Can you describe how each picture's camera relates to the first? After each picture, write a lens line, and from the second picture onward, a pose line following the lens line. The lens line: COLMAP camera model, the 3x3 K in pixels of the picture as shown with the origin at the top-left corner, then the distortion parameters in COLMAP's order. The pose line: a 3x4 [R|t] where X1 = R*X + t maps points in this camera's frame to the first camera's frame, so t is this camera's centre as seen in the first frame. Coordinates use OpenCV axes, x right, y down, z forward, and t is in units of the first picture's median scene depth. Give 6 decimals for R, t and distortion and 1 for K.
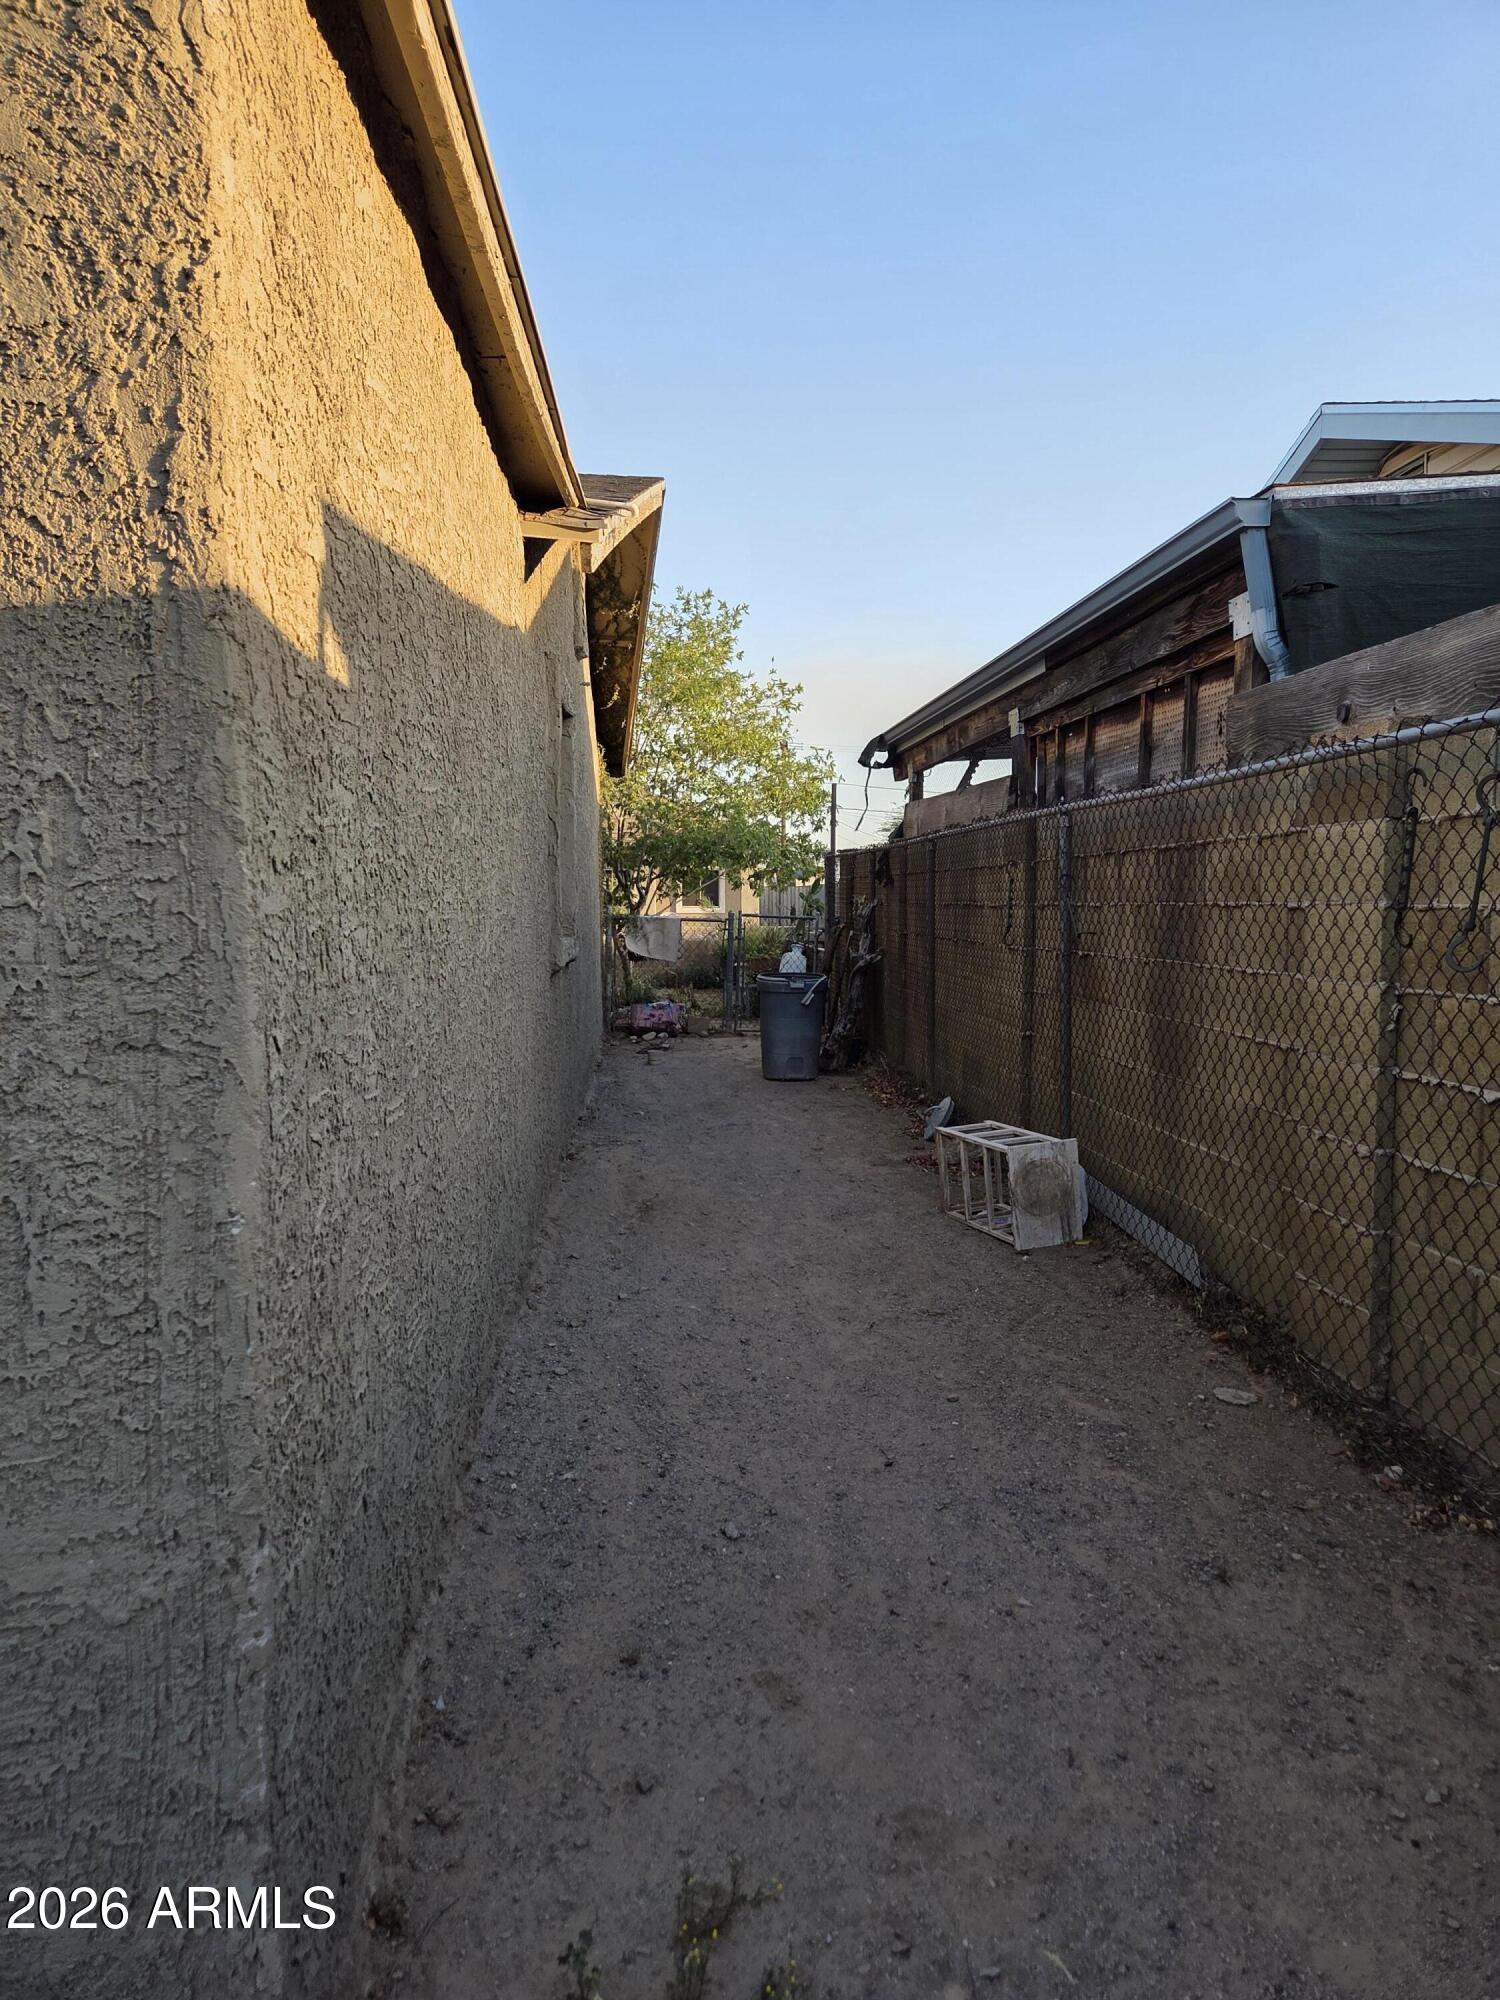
lens RADIAL K [[1324.6, 0, 759.5], [0, 1324.6, 993.9], [0, 0, 1]] dist [0.083919, -0.068146]
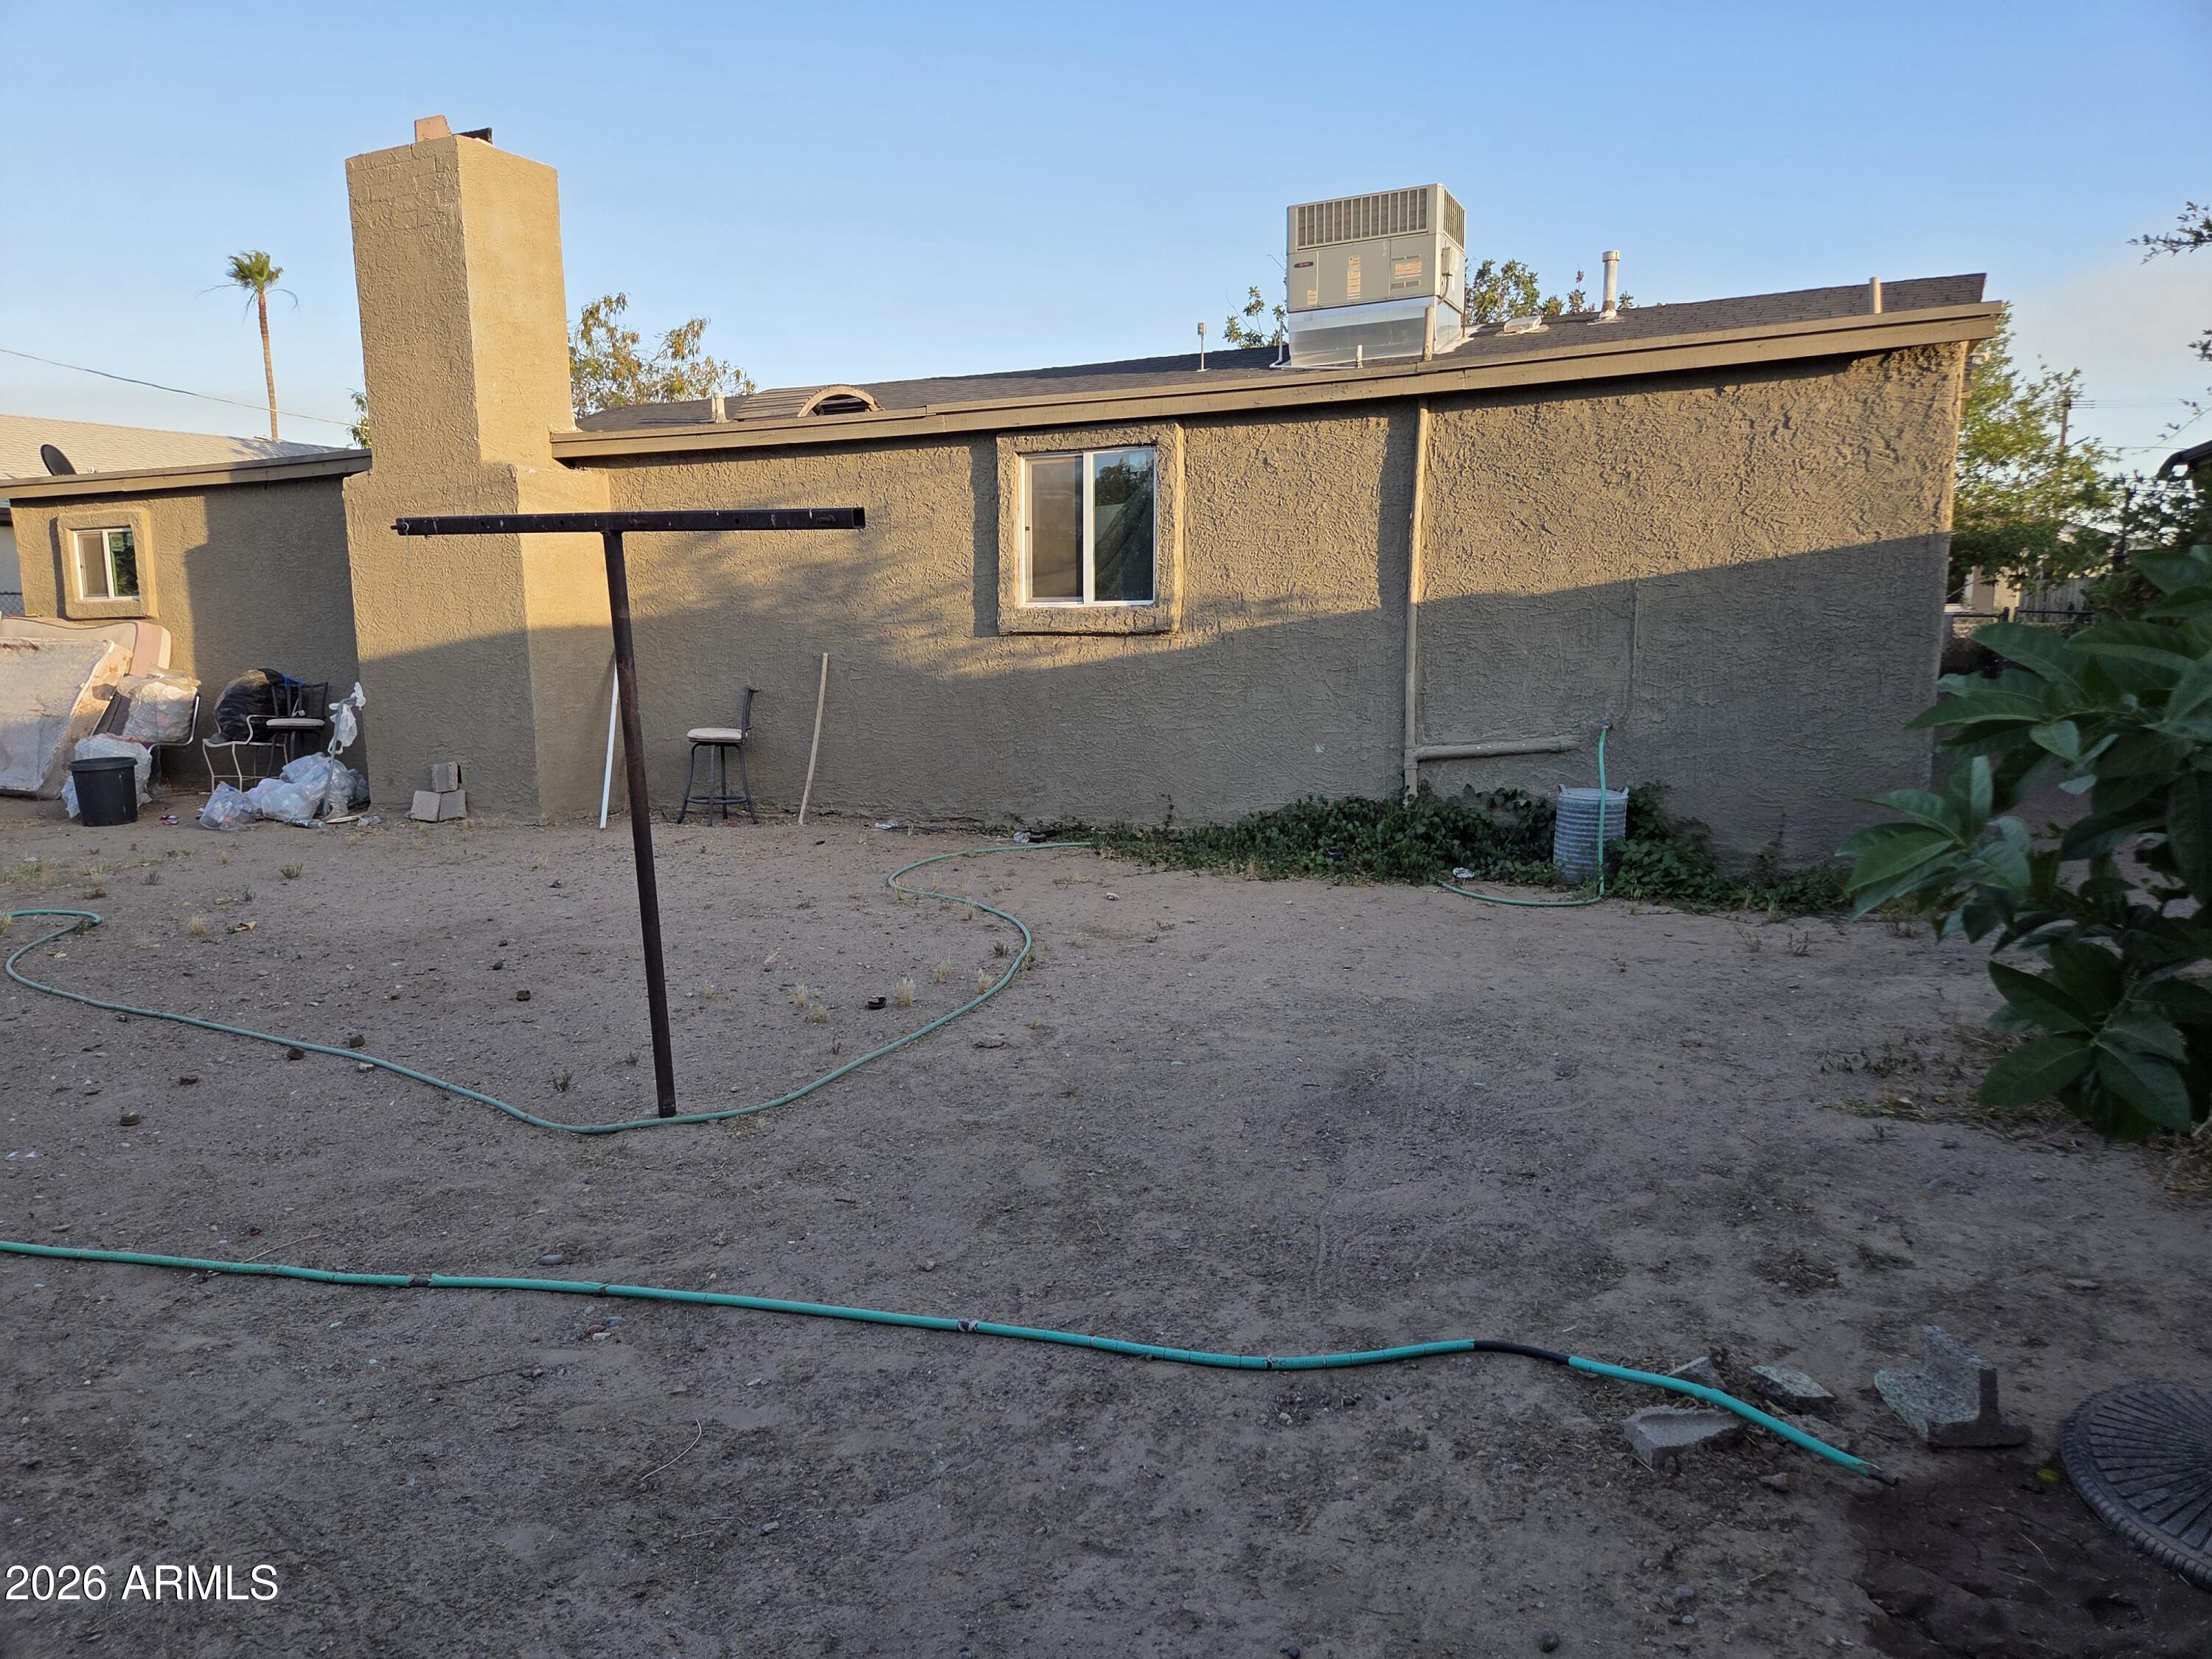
lens RADIAL K [[1465.1, 0, 1087.7], [0, 1465.1, 820.9], [0, 0, 1]] dist [0.083919, -0.068146]
pose [[0.855097, 0.069870, -0.513738, -0.211697], [-0.030173, 0.995905, 0.085225, 0.310196], [0.517589, -0.057375, 0.853704, -4.652812]]
